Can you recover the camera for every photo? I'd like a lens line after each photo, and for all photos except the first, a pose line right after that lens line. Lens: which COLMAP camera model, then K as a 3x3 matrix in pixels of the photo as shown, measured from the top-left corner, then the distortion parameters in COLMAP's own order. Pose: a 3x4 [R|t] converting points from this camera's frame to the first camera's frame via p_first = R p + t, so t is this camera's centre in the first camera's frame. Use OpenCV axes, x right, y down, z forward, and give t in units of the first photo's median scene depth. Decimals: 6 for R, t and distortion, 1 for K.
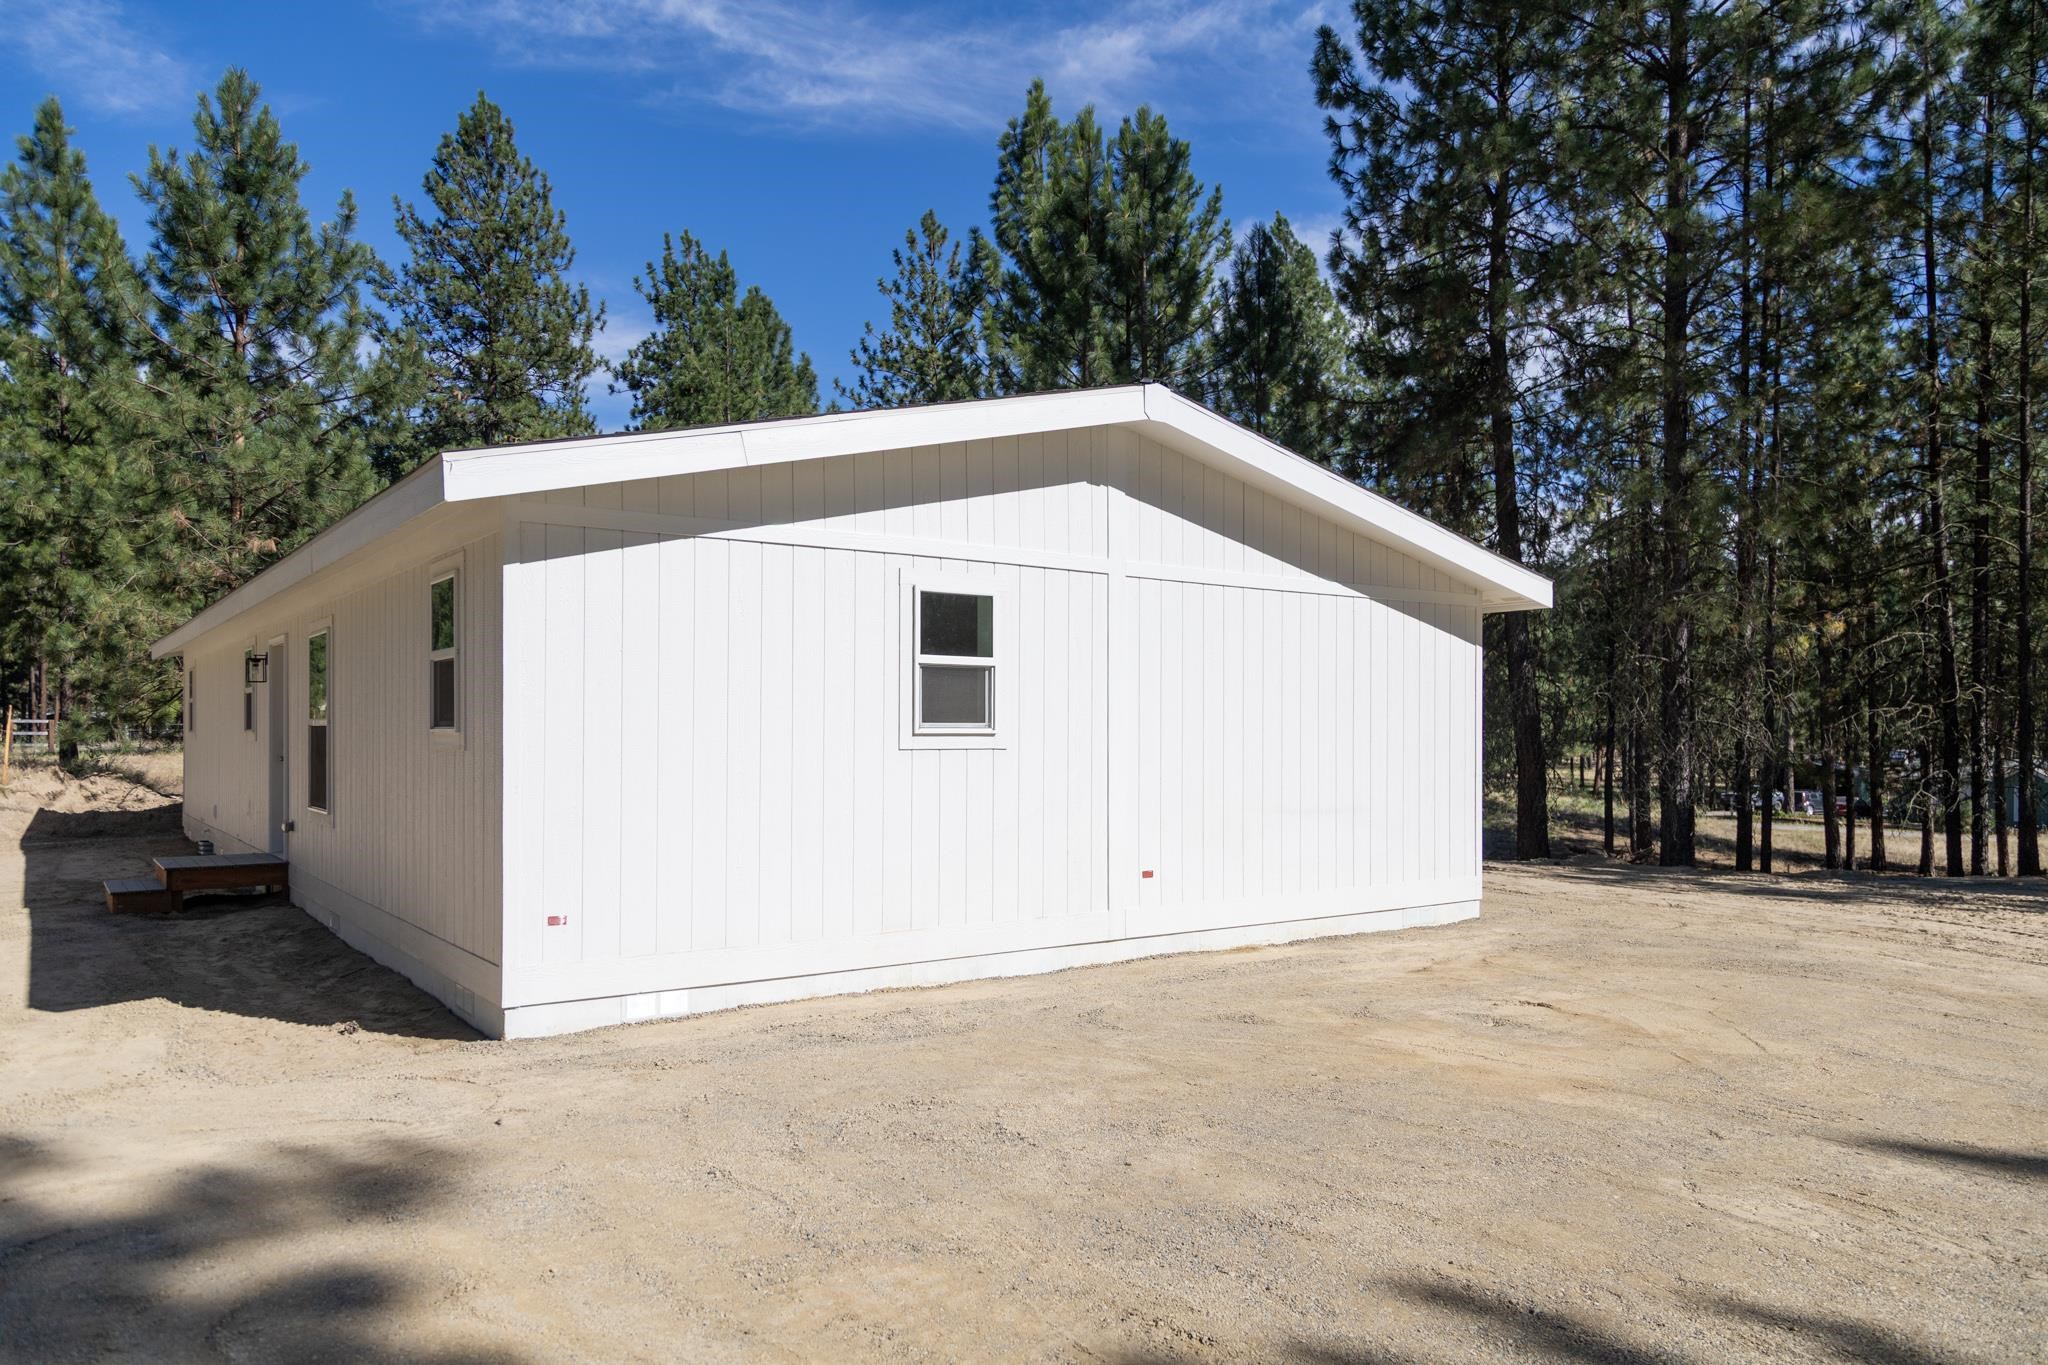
lens RADIAL K [[1362.7, 0, 1027.6], [0, 1362.7, 735.1], [0, 0, 1]] dist [0.016118, 0.001192]
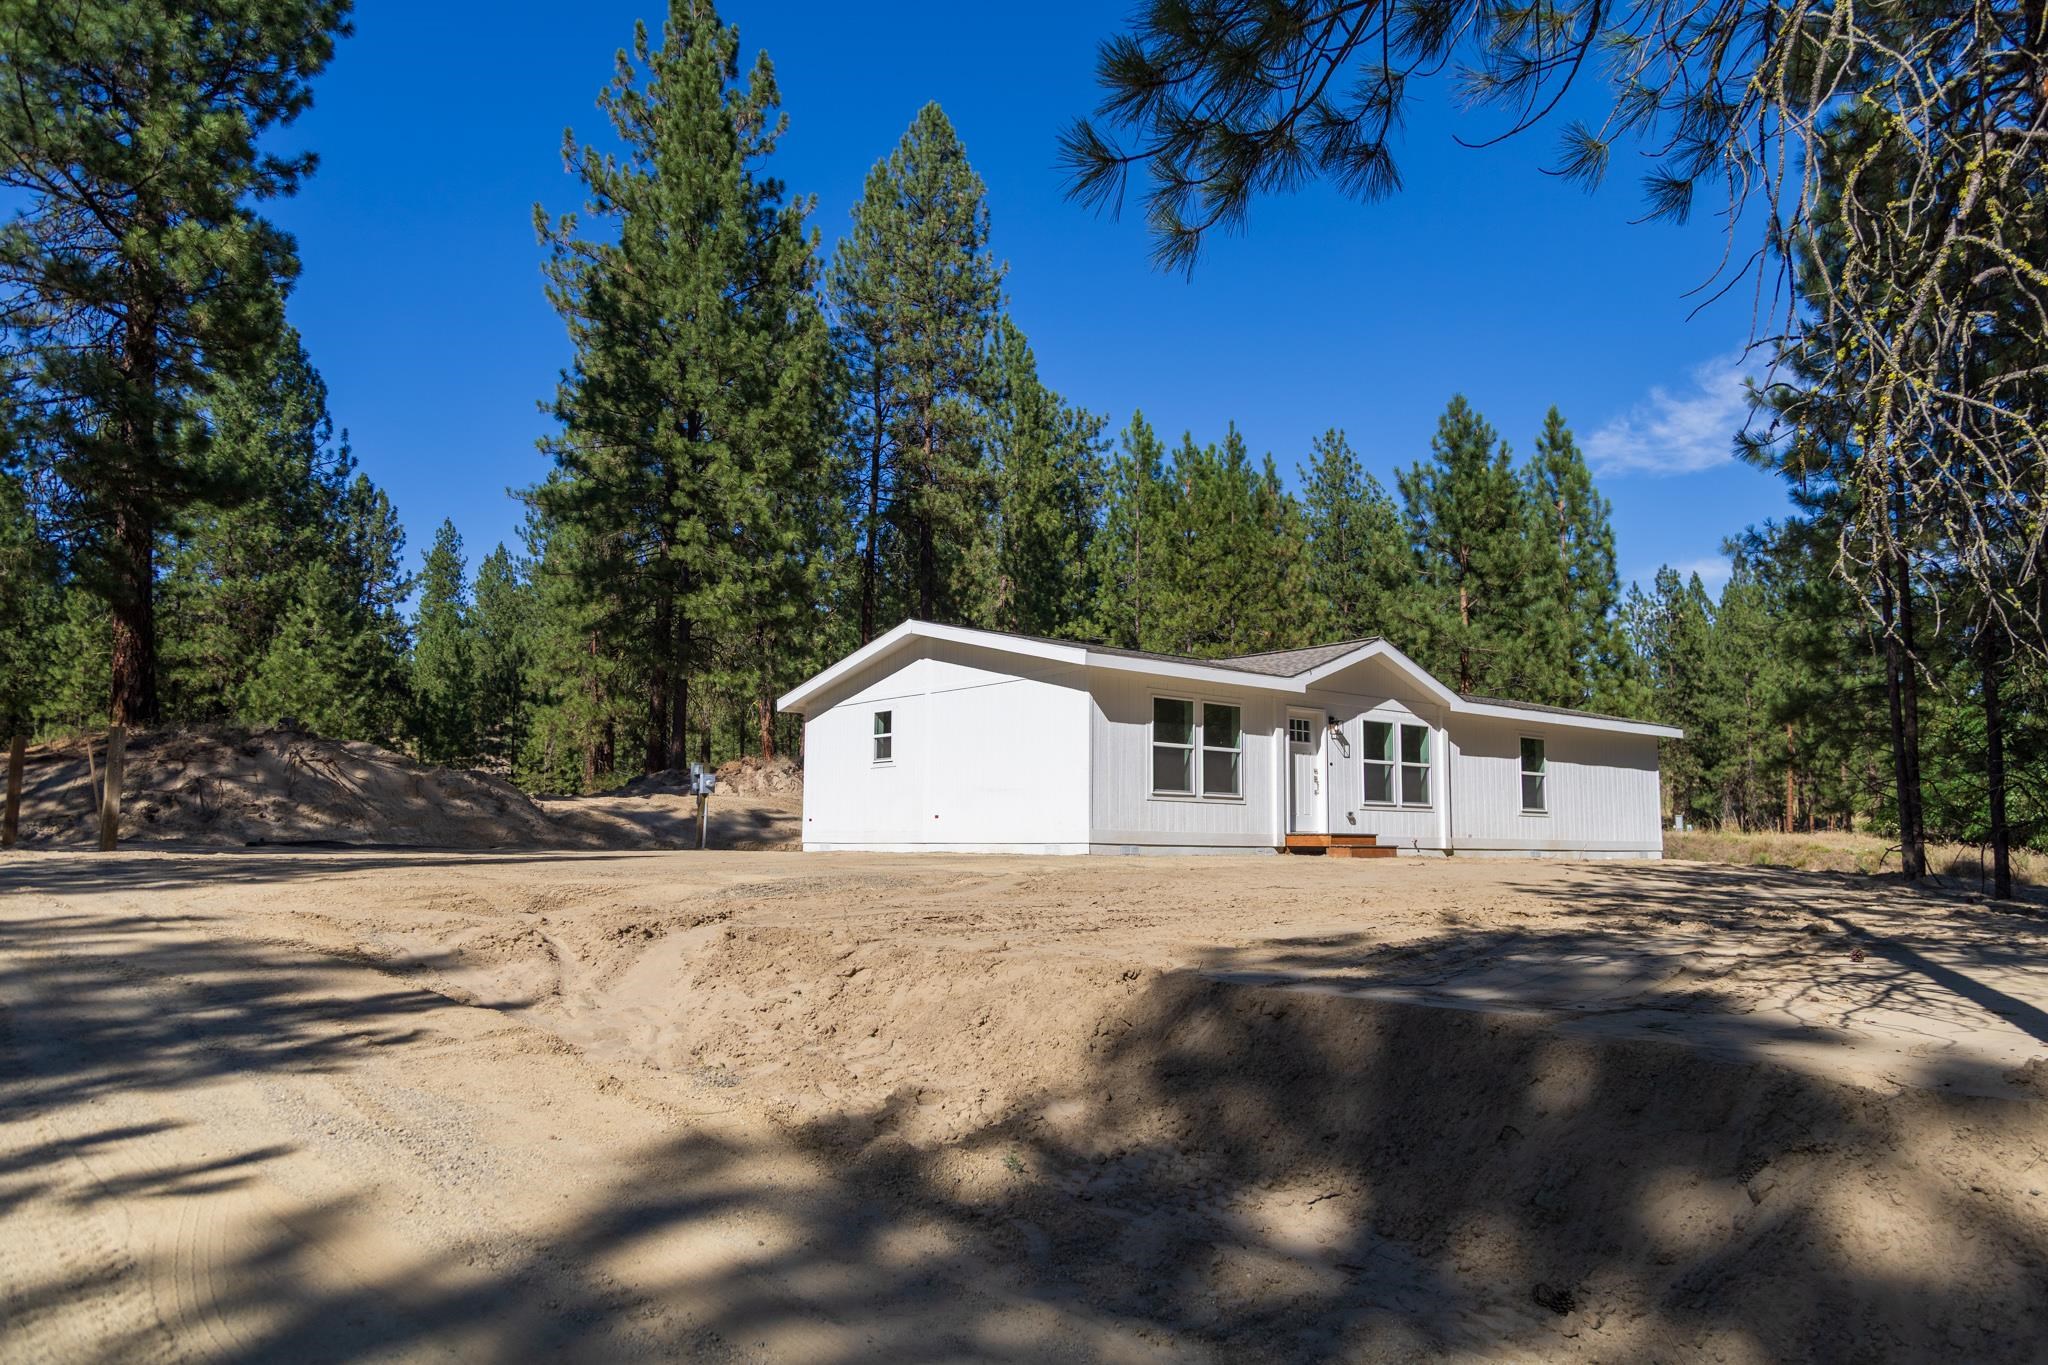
lens RADIAL K [[1343.8, 0, 1024.0], [0, 1343.8, 682.5], [0, 0, 1]] dist [0.005972, -0.001325]
pose [[0.057453, -0.123456, -0.990685, 0.981541], [-0.003681, 0.992292, -0.123870, 0.064161], [0.998341, 0.010763, 0.056556, 0.410619]]
